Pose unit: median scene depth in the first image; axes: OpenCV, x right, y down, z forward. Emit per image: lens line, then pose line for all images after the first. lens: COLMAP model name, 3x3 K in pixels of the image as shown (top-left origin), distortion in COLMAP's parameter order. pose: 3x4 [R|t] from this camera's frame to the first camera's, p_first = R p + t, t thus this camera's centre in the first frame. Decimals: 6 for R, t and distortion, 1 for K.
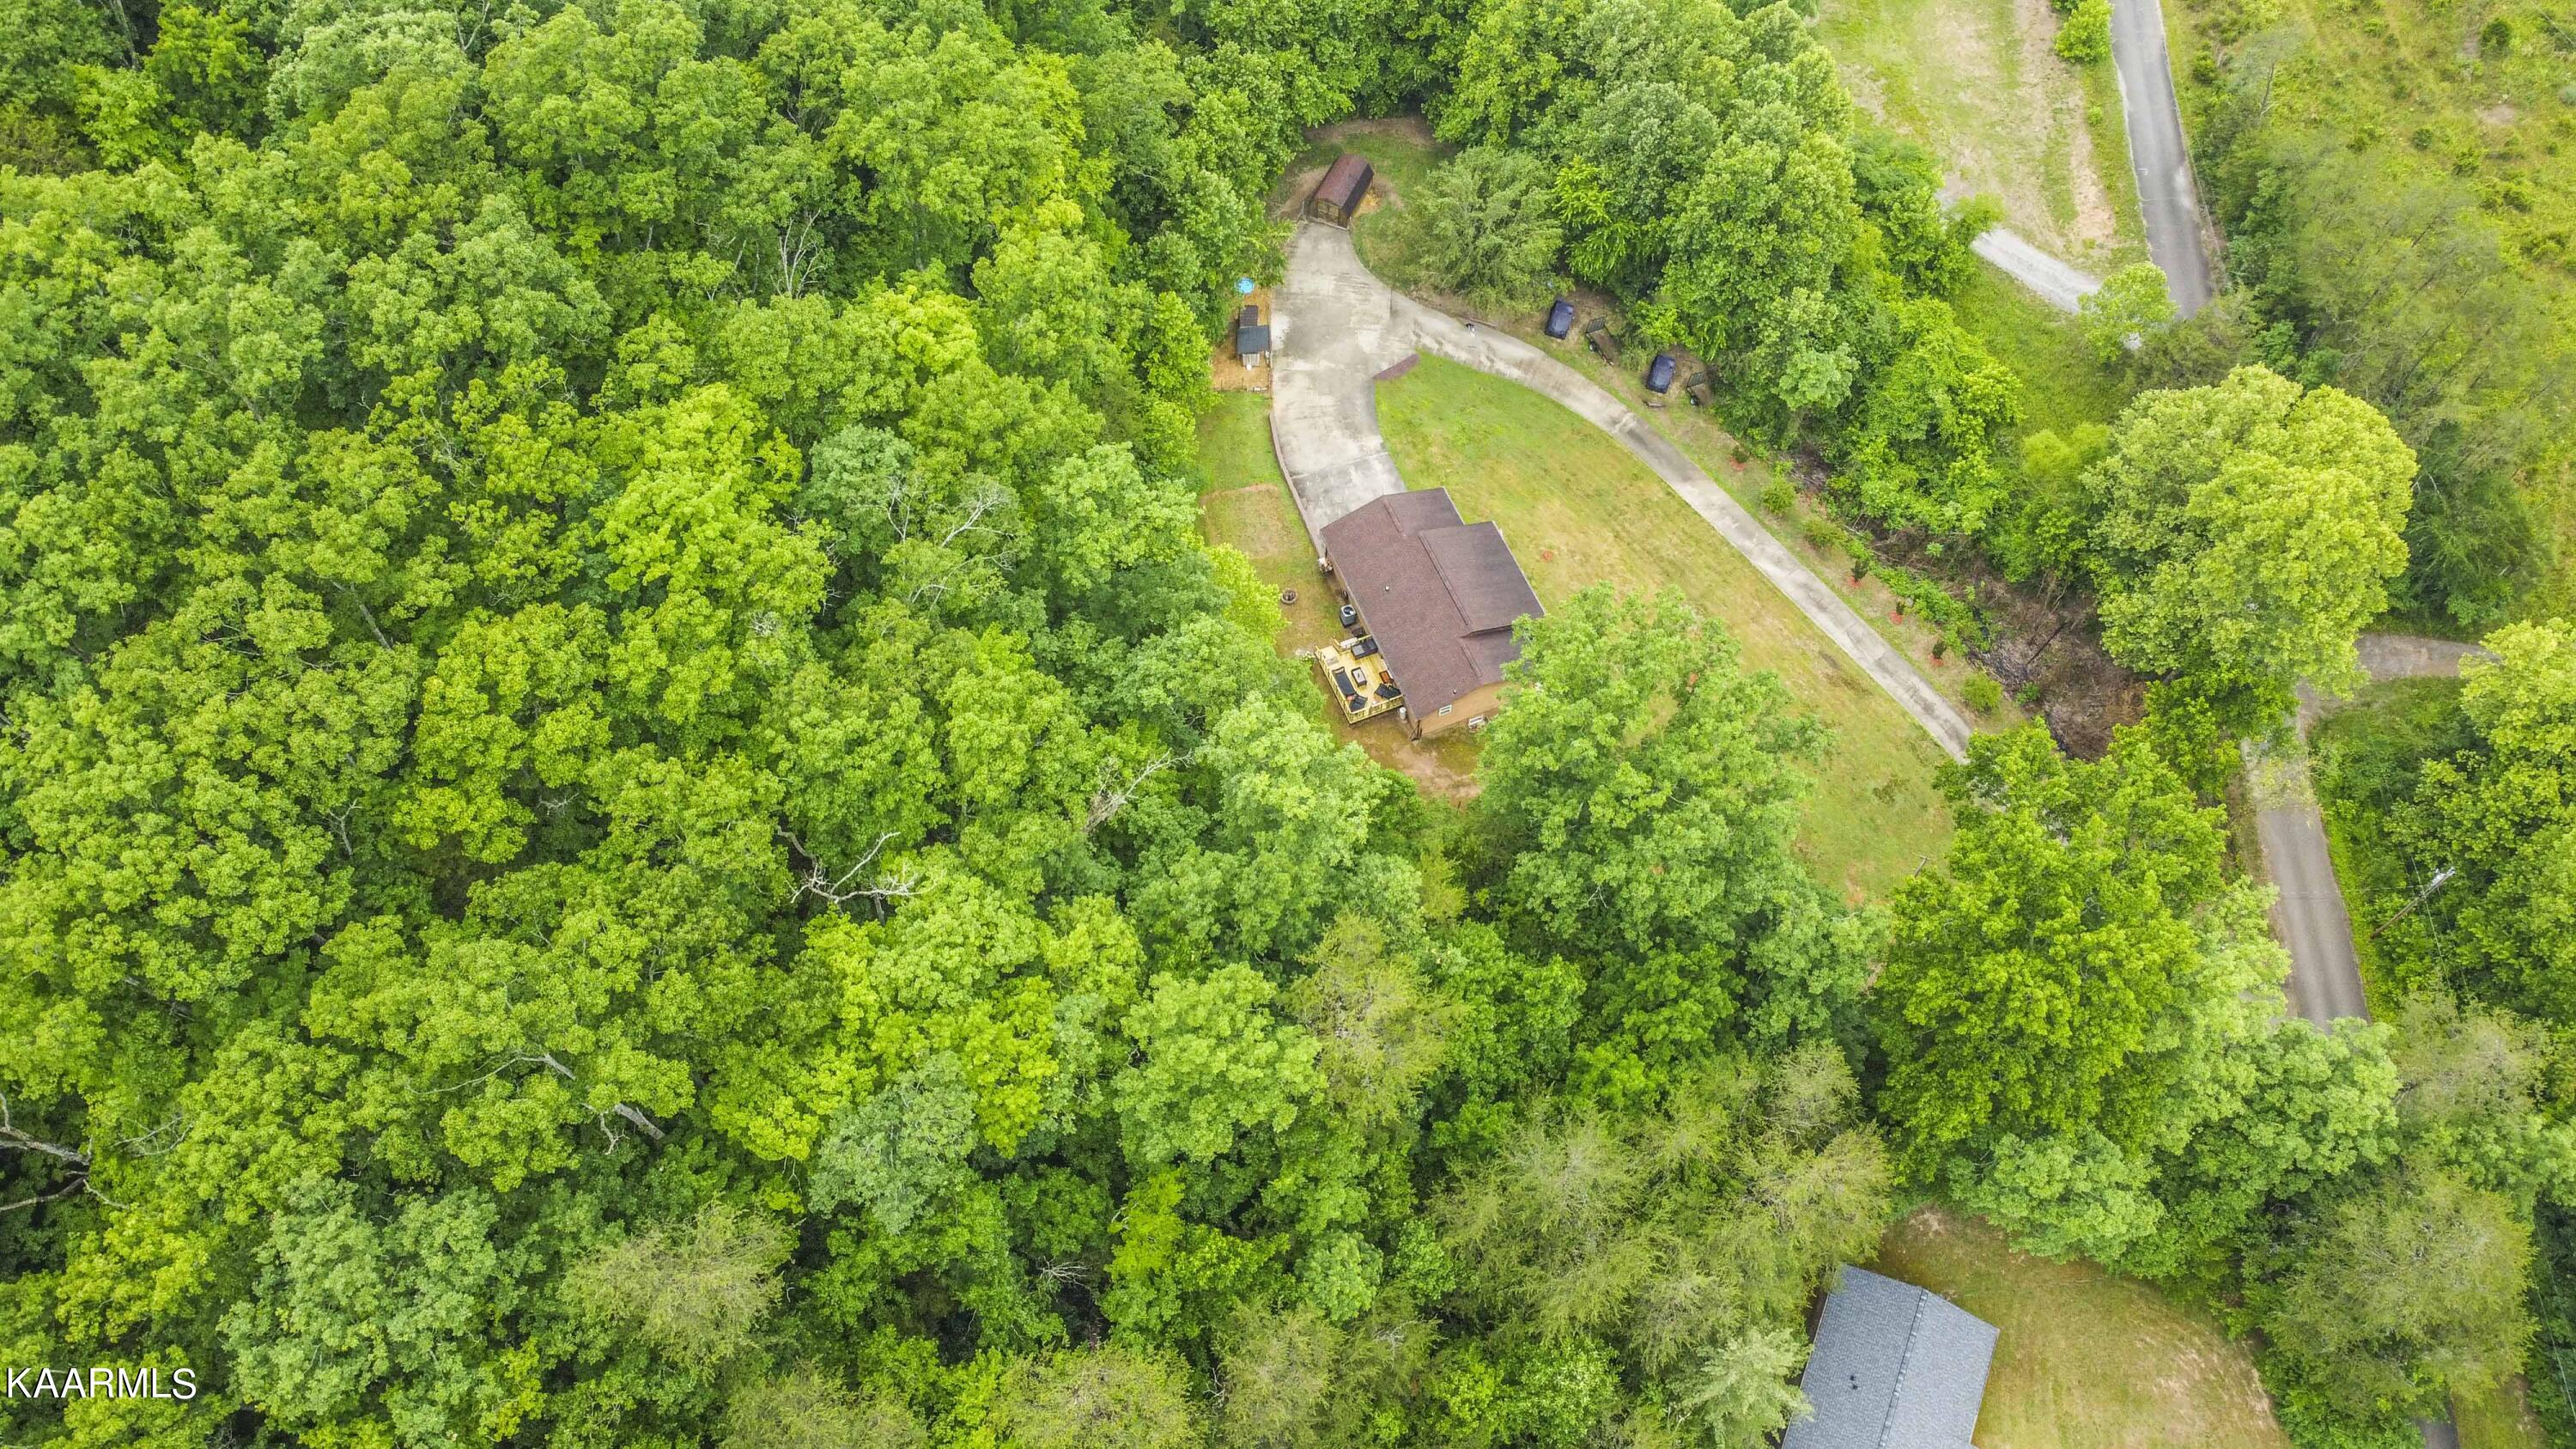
lens RADIAL K [[1944.2, 0, 1287.7], [0, 1944.2, 716.3], [0, 0, 1]] dist [0.012781, -0.017105]
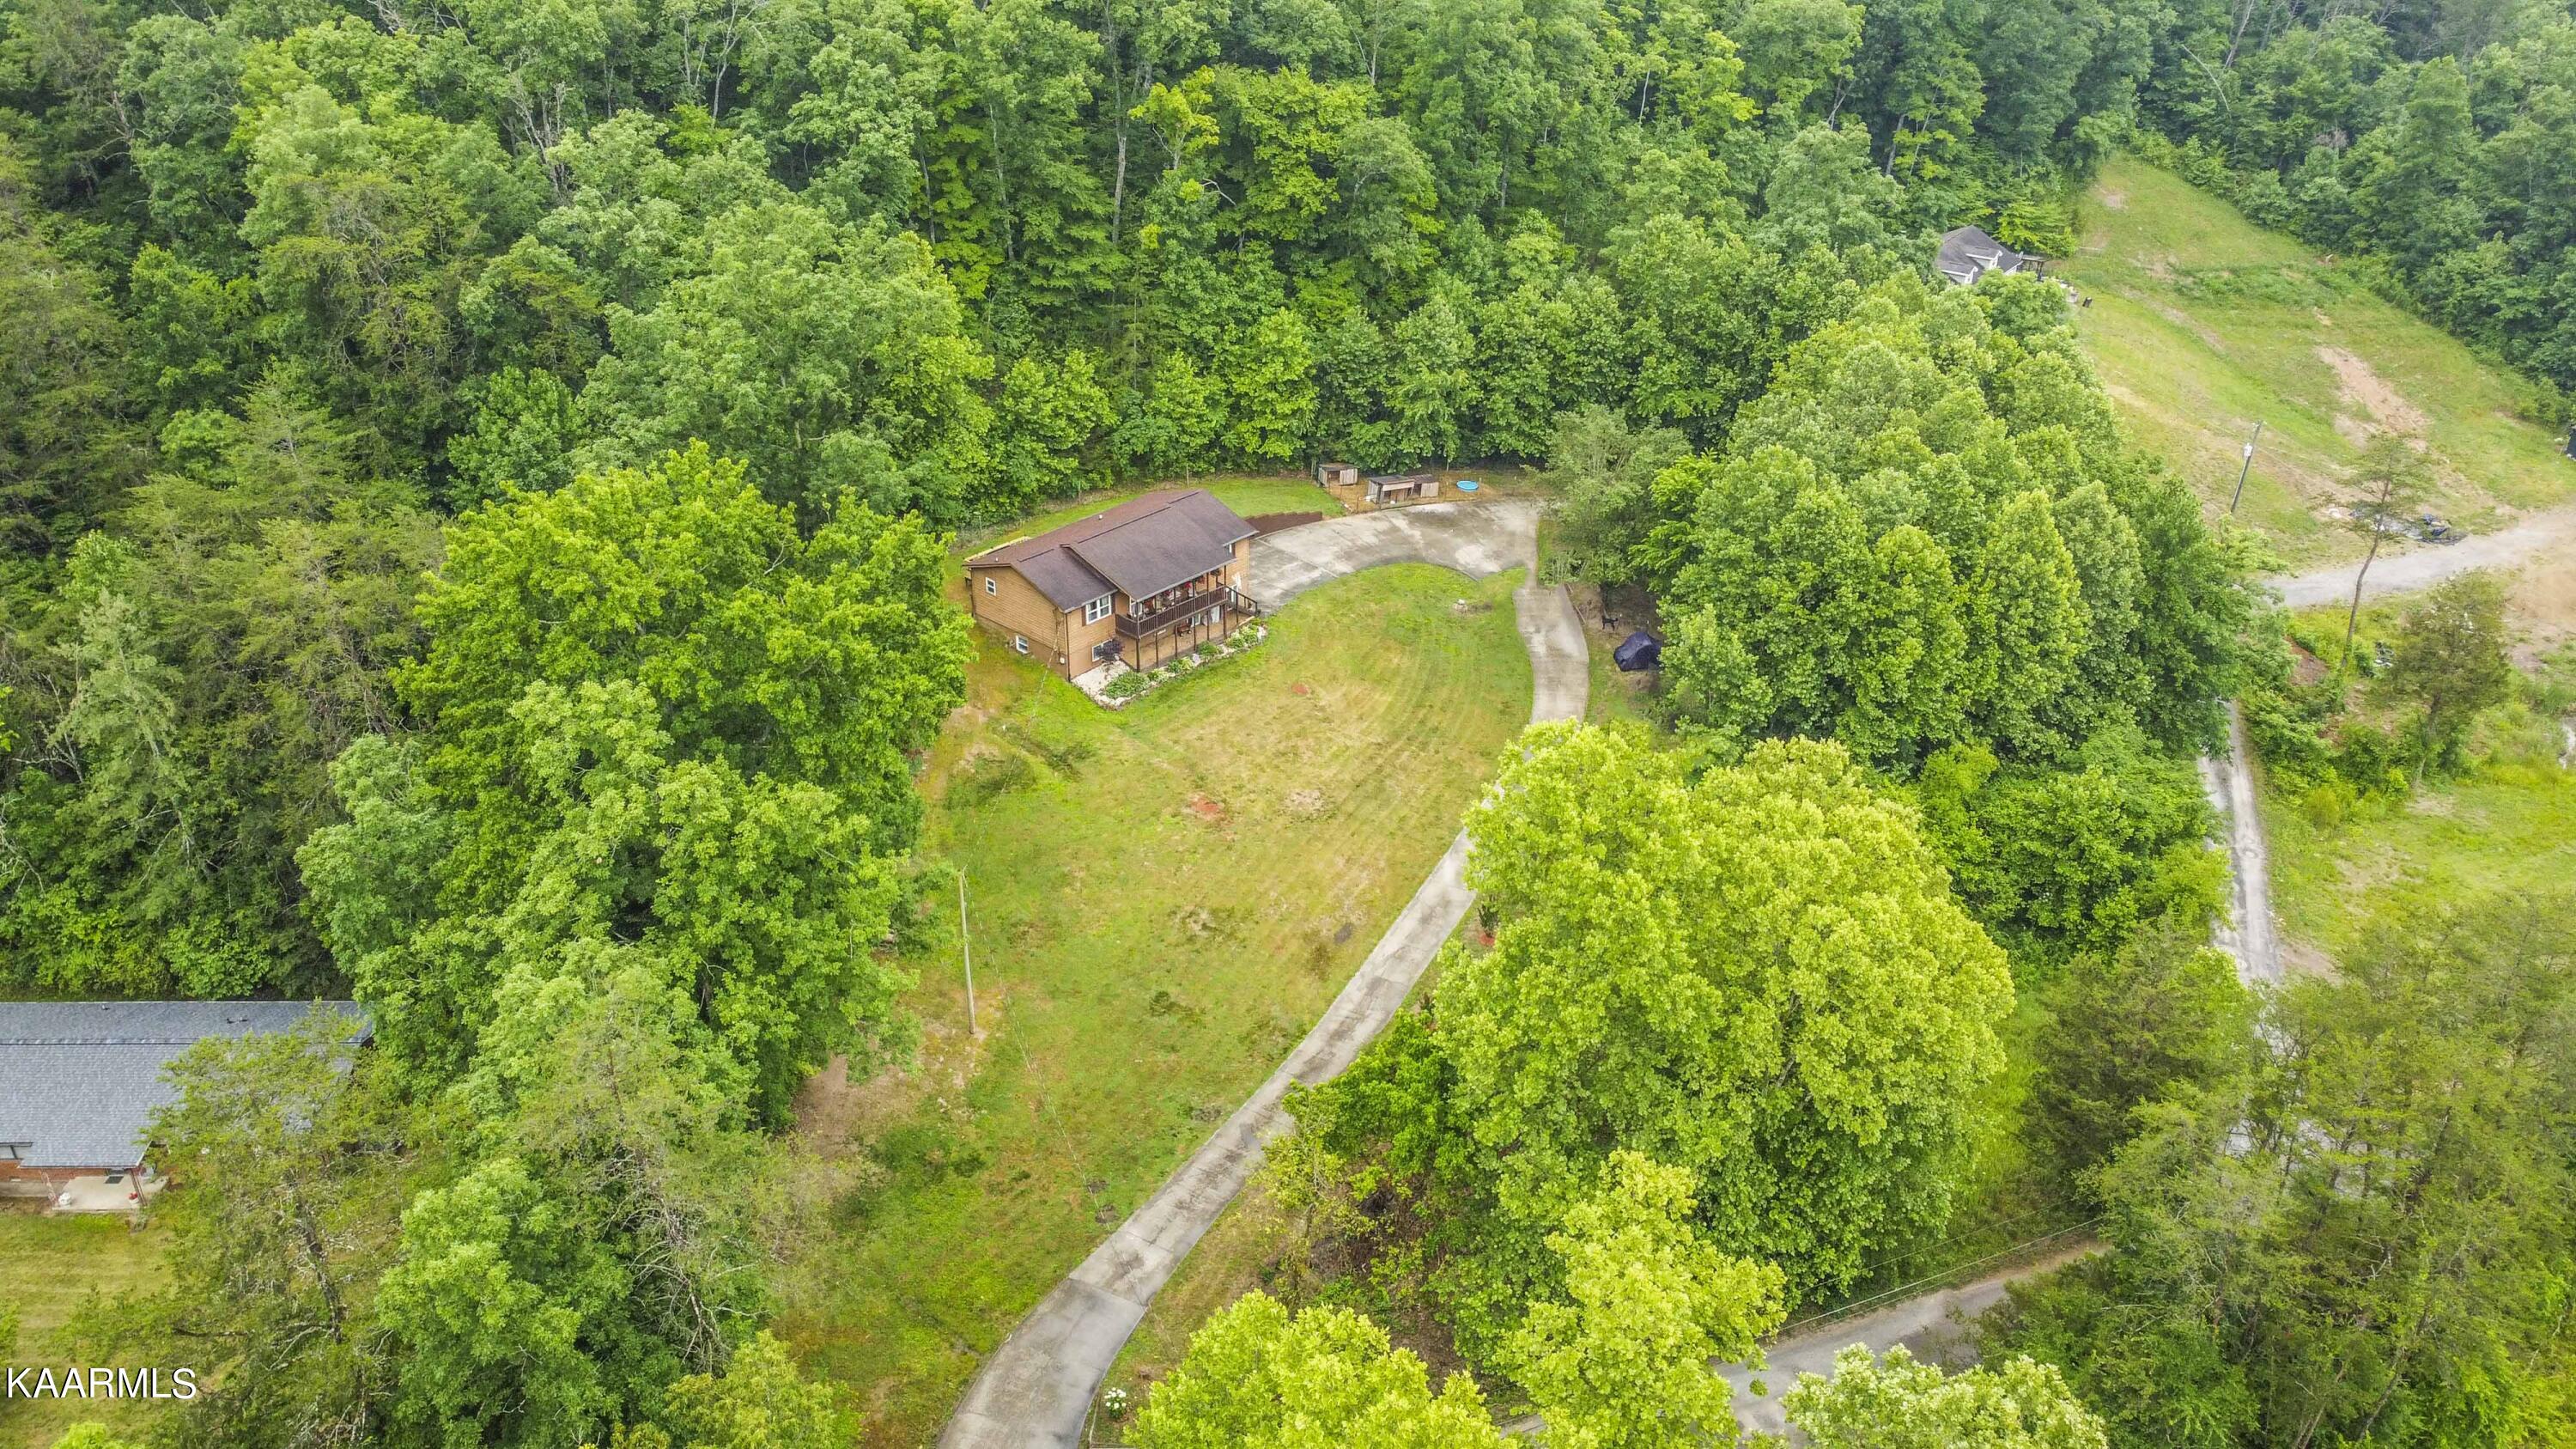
lens RADIAL K [[1944.2, 0, 1274.7], [0, 1944.2, 711.8], [0, 0, 1]] dist [0.012781, -0.017105]
pose [[0.416356, 0.428641, -0.801820, 0.843833], [-0.796140, 0.597792, -0.093836, 0.010735], [0.439099, 0.677430, 0.590153, 0.527225]]
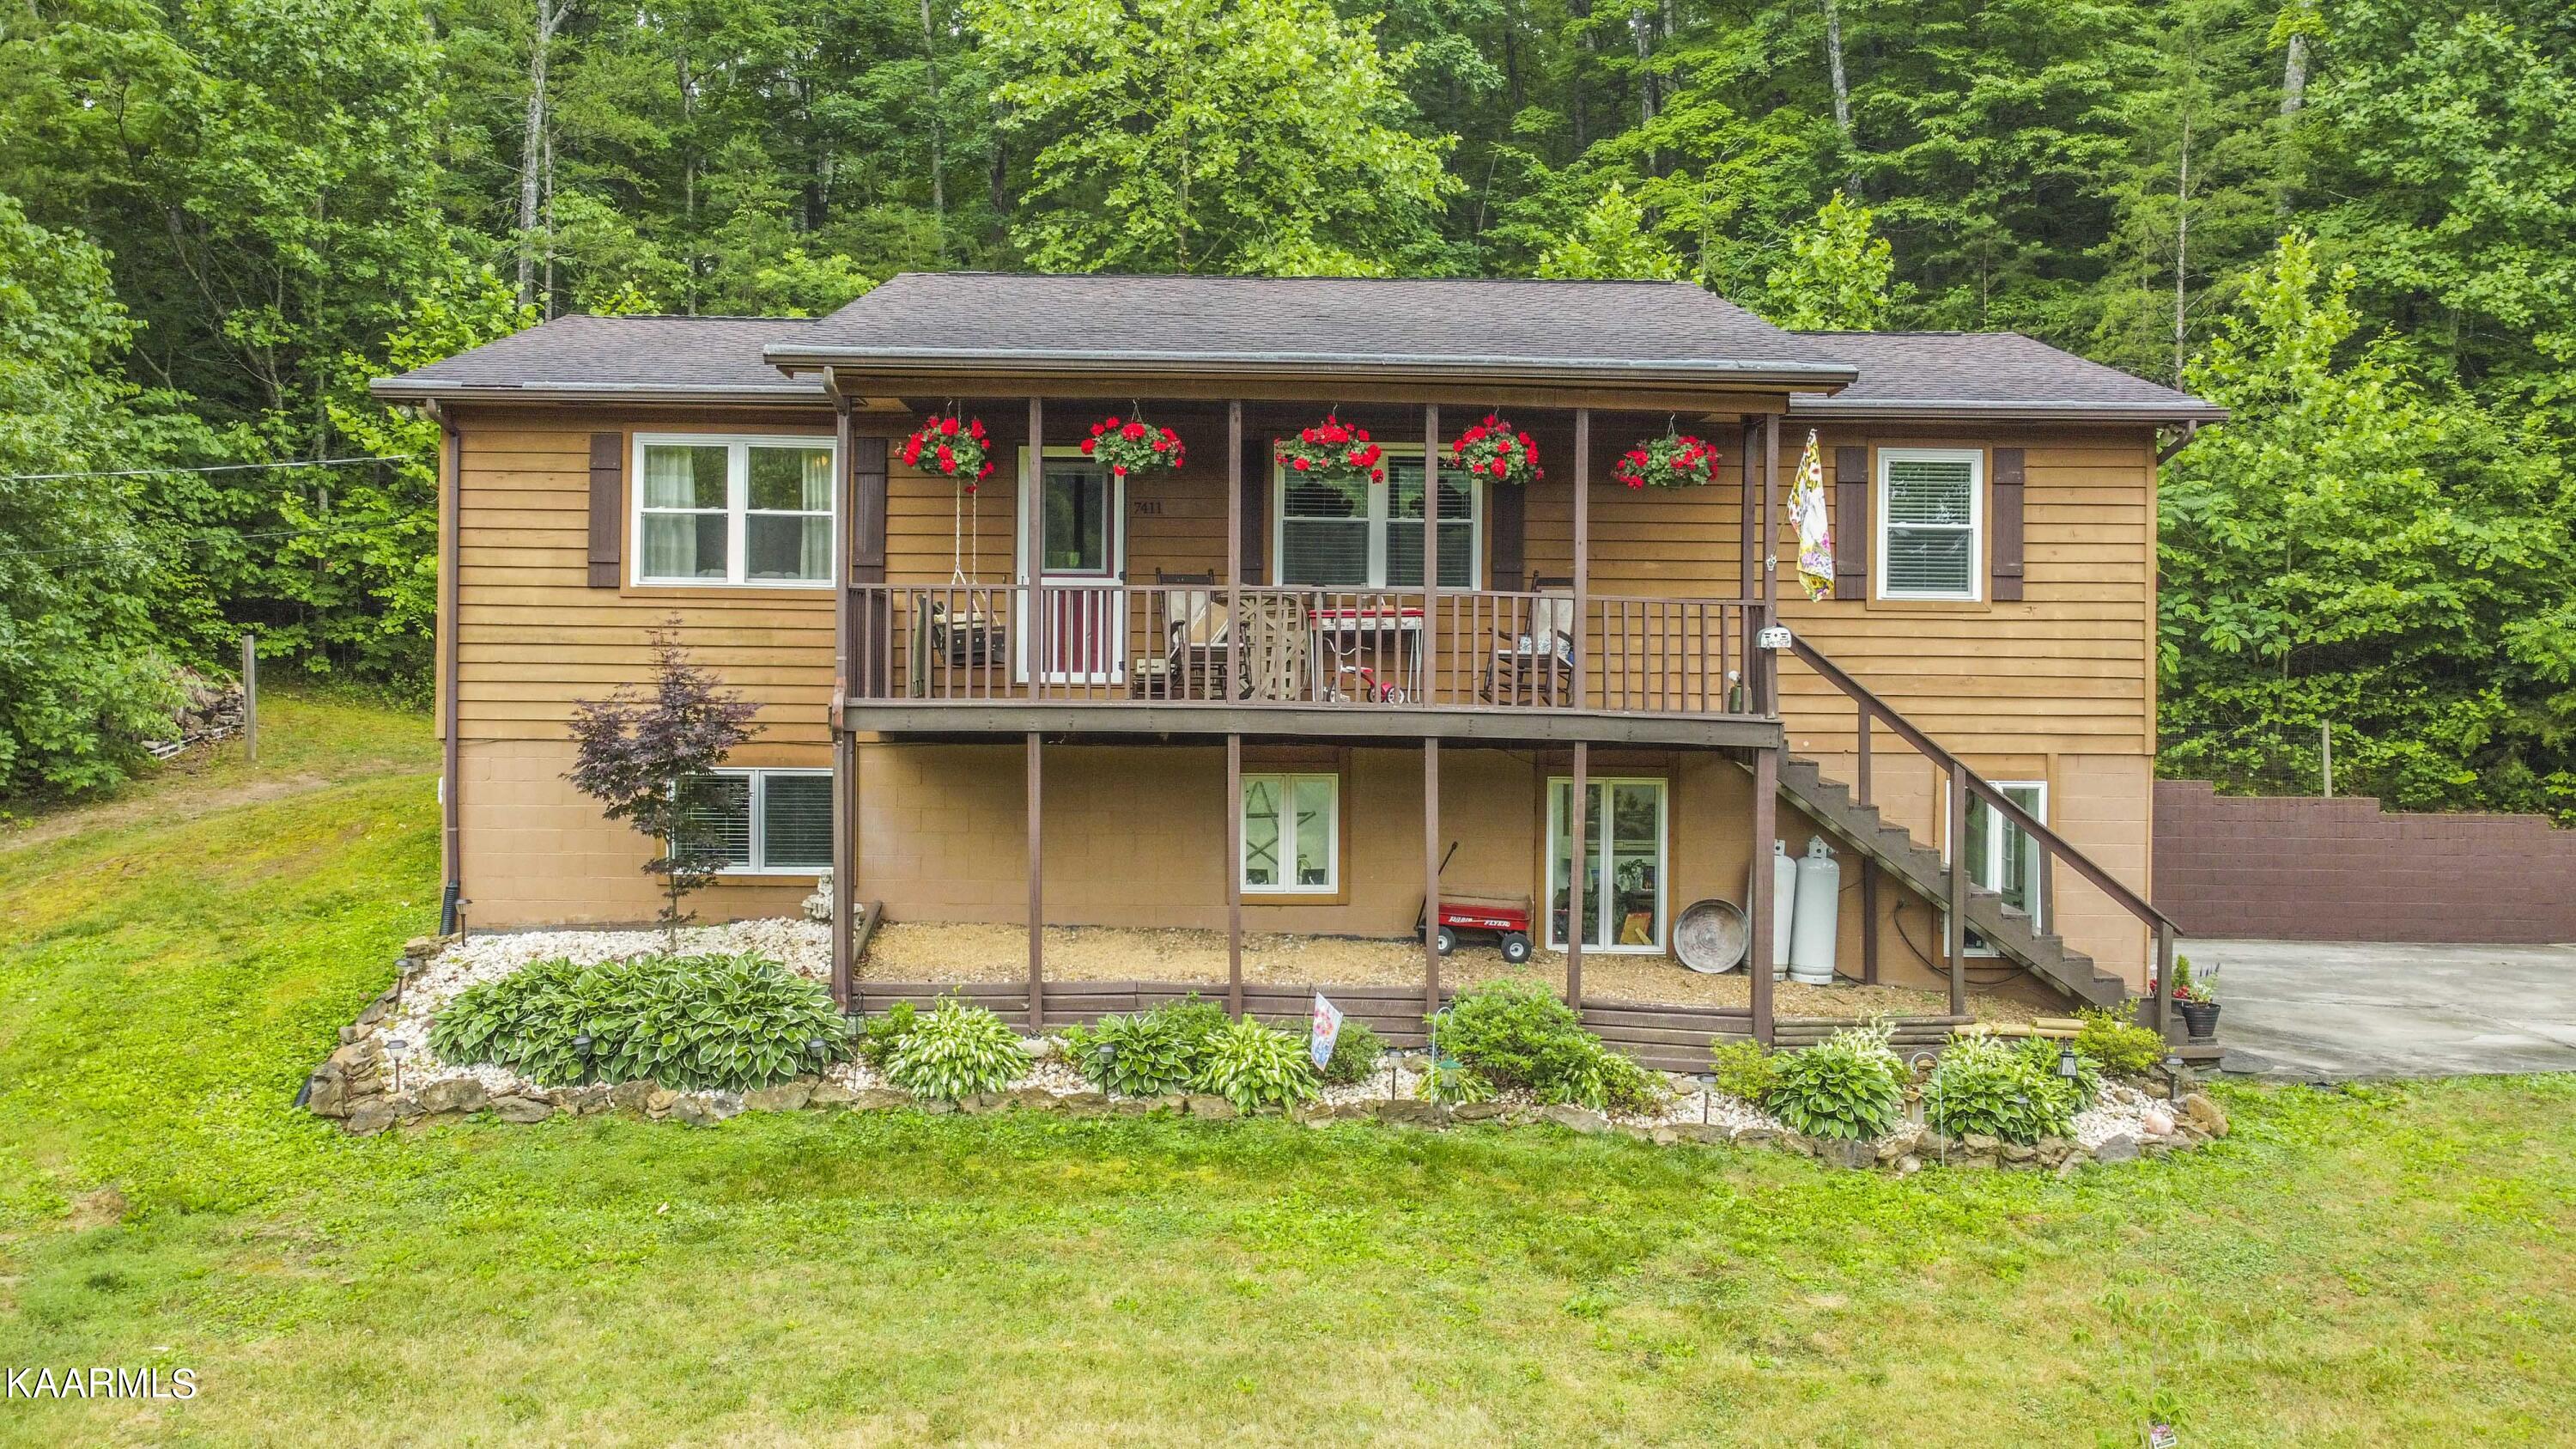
lens RADIAL K [[1944.2, 0, 1273.4], [0, 1944.2, 711.6], [0, 0, 1]] dist [0.012781, -0.017105]
pose [[-0.373551, -0.012904, -0.927520, 0.221725], [-0.816914, 0.478270, 0.322351, -0.098804], [0.439445, 0.878118, -0.189200, 1.013759]]
